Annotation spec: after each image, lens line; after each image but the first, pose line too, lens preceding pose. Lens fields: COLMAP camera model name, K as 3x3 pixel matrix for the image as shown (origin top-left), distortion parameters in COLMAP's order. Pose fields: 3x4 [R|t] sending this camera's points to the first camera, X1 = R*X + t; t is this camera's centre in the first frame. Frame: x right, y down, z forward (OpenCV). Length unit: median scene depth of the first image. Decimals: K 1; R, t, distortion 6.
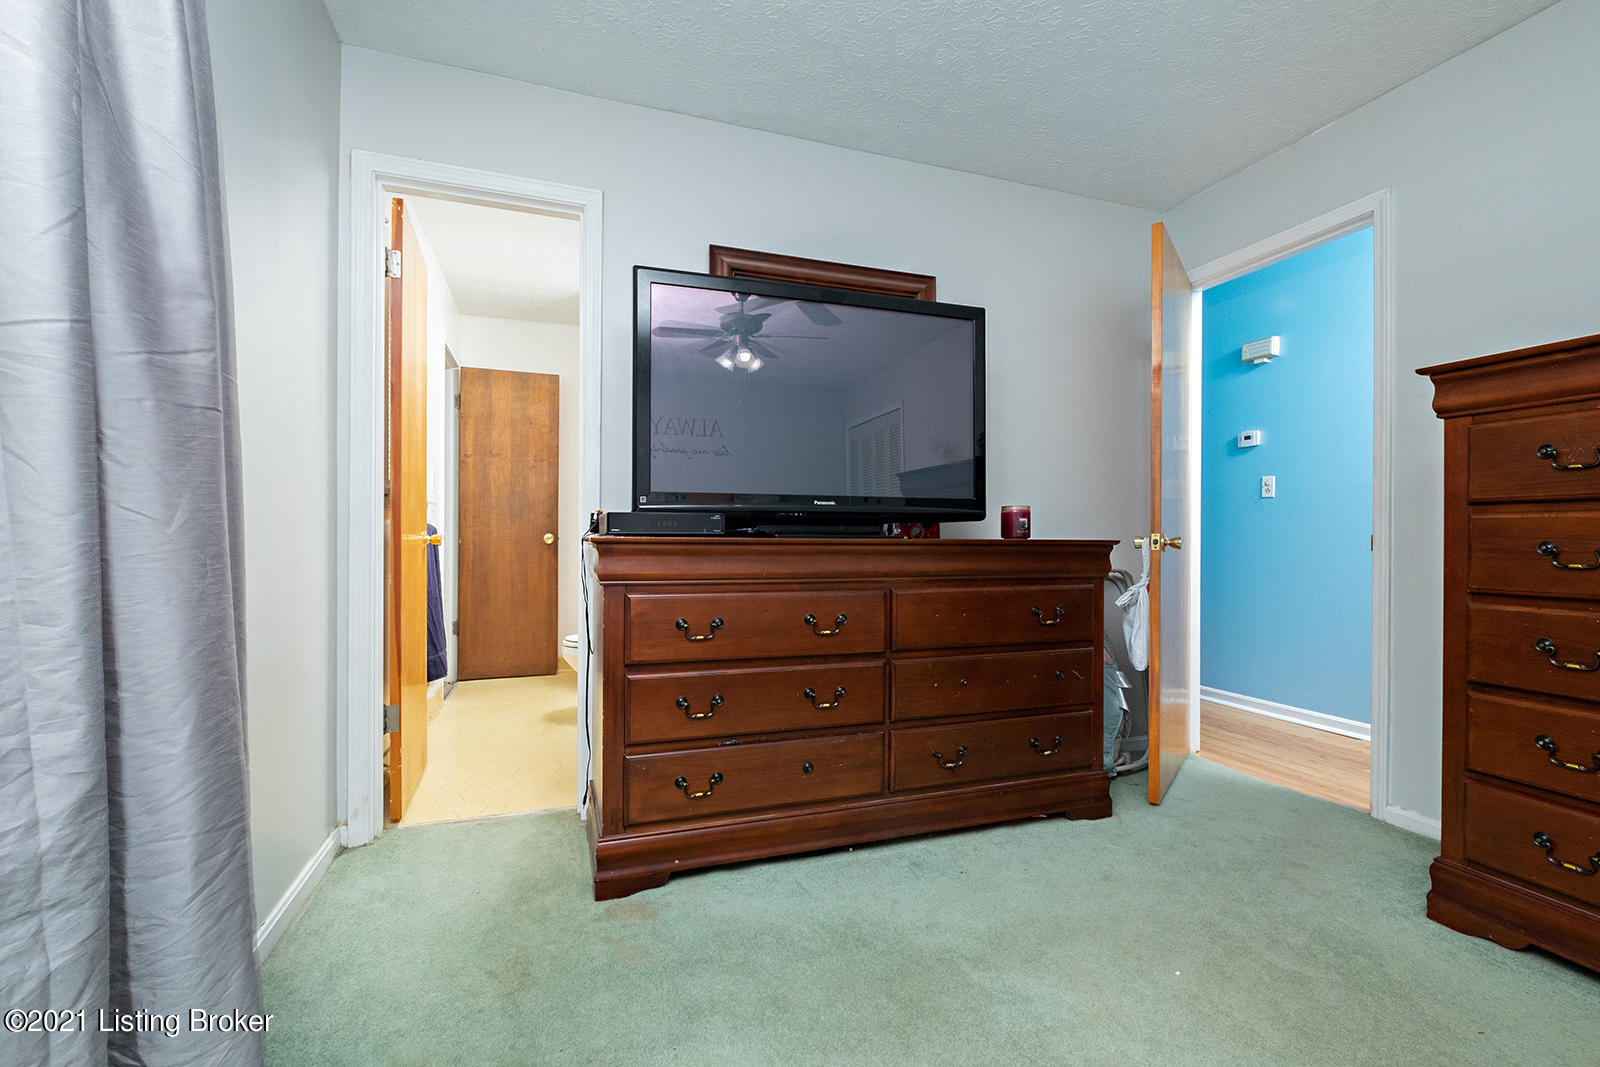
lens RADIAL K [[711.2, 0, 800.0], [0, 711.2, 533.5], [0, 0, 1]] dist [-0.002617, 0.000204]
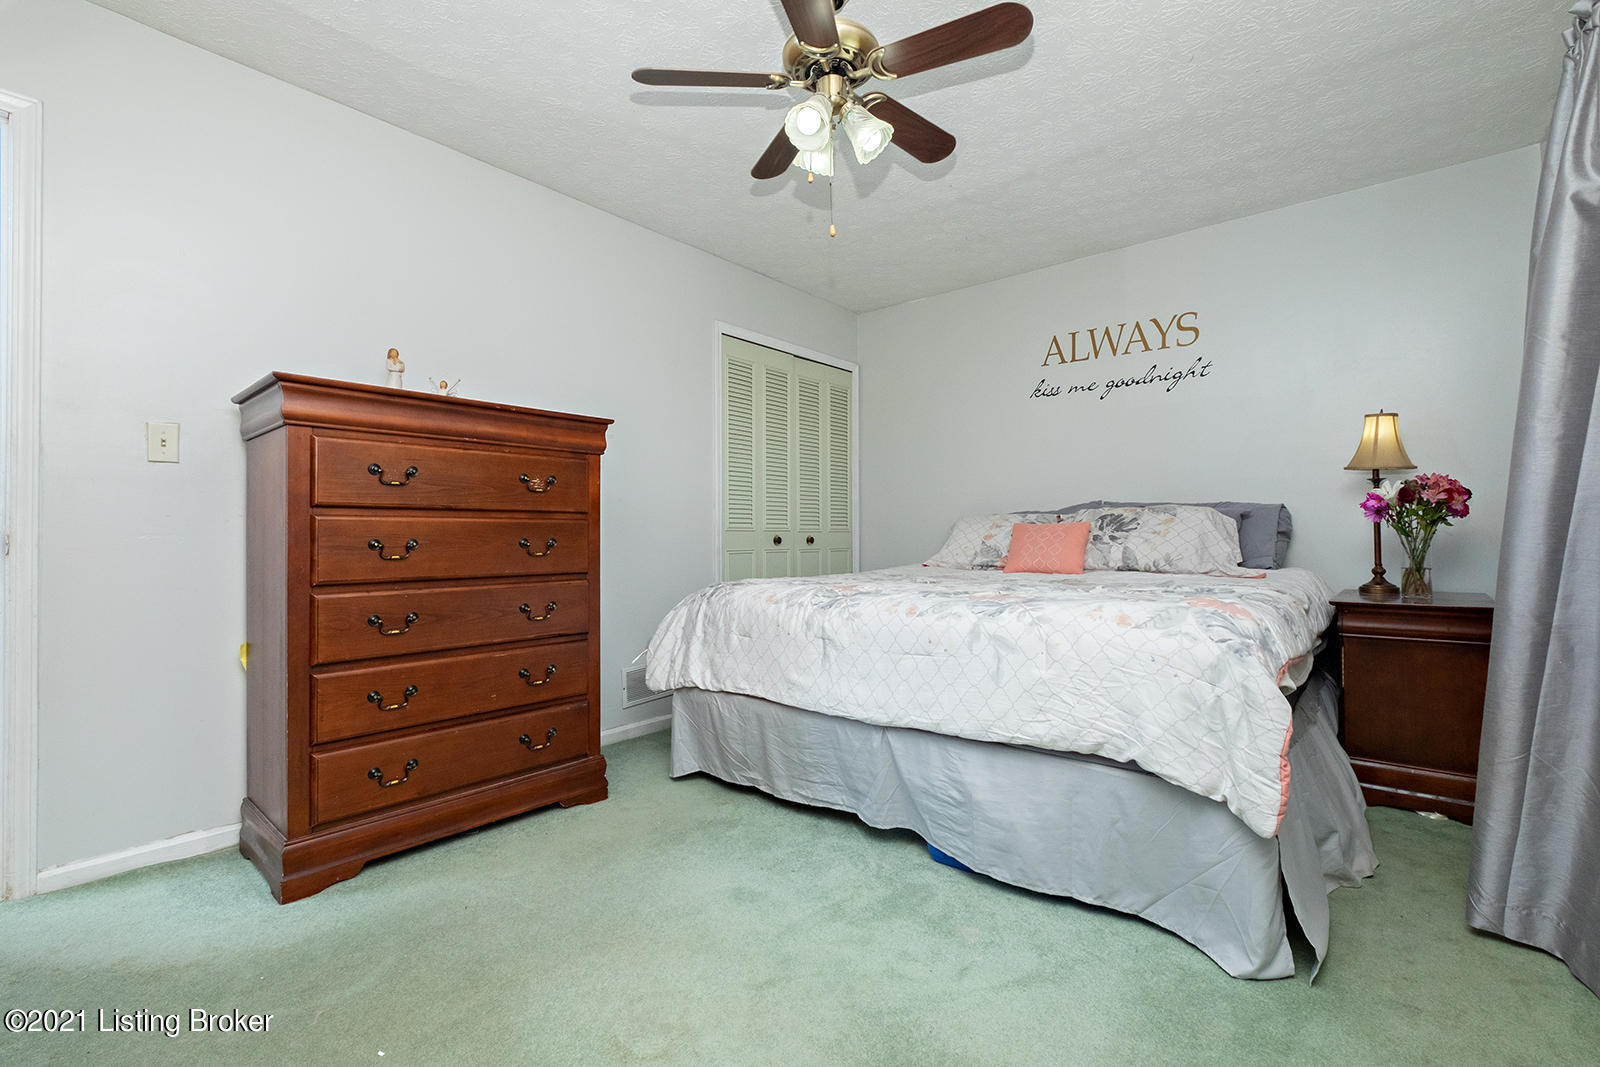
lens RADIAL K [[711.2, 0, 800.0], [0, 711.2, 533.5], [0, 0, 1]] dist [-0.002617, 0.000204]
pose [[-0.508156, 0.003084, 0.861260, -0.436605], [0.000866, 0.999995, -0.003070, 0.005813], [-0.861265, -0.000814, -0.508156, 0.983617]]
